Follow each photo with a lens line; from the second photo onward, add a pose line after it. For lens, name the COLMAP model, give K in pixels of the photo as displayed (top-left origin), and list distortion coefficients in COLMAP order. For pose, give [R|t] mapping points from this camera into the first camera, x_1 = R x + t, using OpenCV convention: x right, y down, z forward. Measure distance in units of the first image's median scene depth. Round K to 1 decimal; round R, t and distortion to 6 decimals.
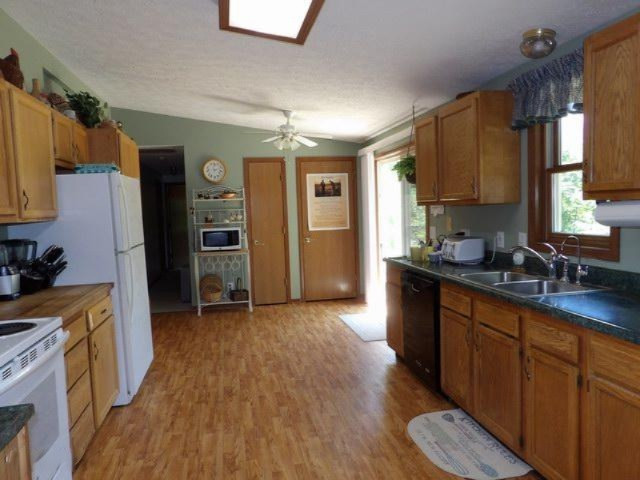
lens RADIAL K [[460.5, 0, 314.9], [0, 460.5, 242.7], [0, 0, 1]] dist [-0.015956, 0.029260]
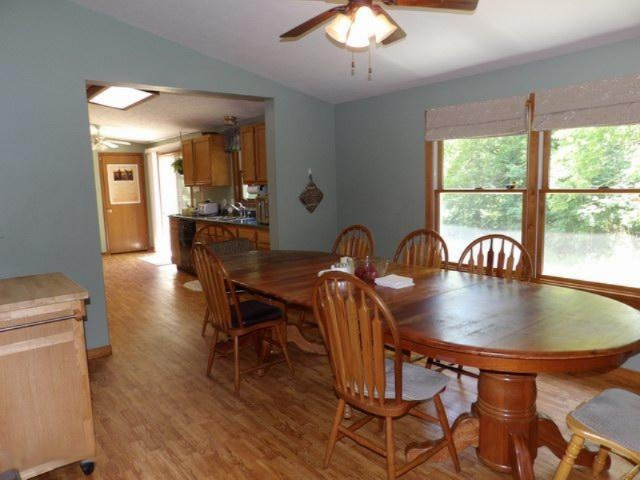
lens RADIAL K [[460.5, 0, 316.3], [0, 460.5, 240.5], [0, 0, 1]] dist [-0.015956, 0.029260]
pose [[0.887718, -0.051551, 0.457493, -0.133997], [0.035046, 0.998395, 0.044496, 0.057506], [-0.459053, -0.023467, 0.888099, -0.718068]]
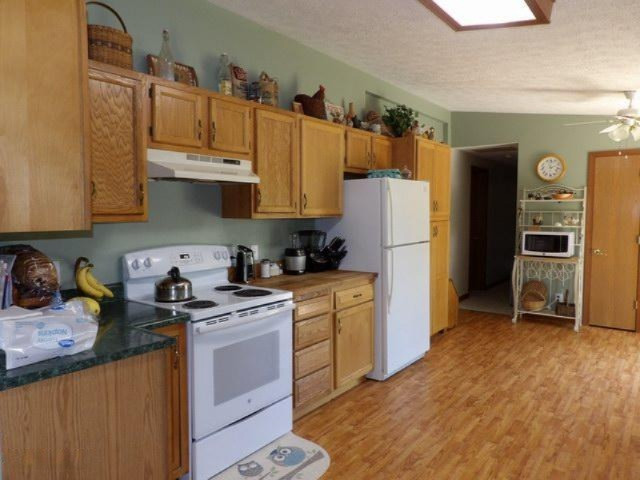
lens RADIAL K [[460.5, 0, 318.1], [0, 460.5, 244.4], [0, 0, 1]] dist [-0.015956, 0.029260]
pose [[0.665681, 0.090181, -0.740767, 0.194015], [-0.079442, 0.995594, 0.049814, -0.019120], [0.741996, 0.025687, 0.669912, 0.070841]]
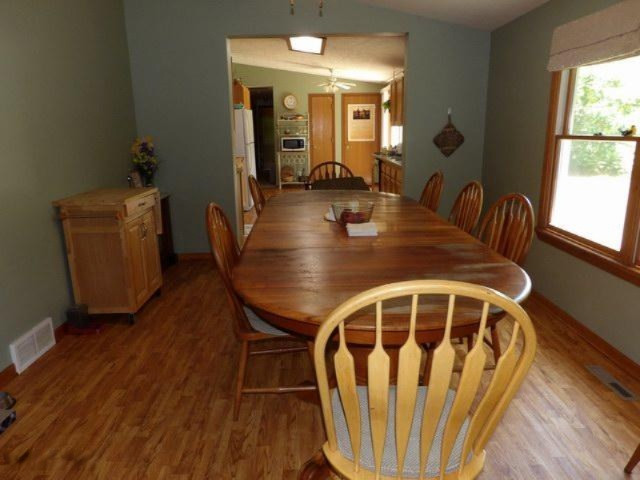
lens RADIAL K [[460.5, 0, 319.7], [0, 460.5, 241.6], [0, 0, 1]] dist [-0.015956, 0.029260]
pose [[0.984681, 0.061975, -0.162979, 0.218322], [-0.033584, 0.984611, 0.171502, 0.059318], [0.171099, -0.163401, 0.971610, -0.792895]]
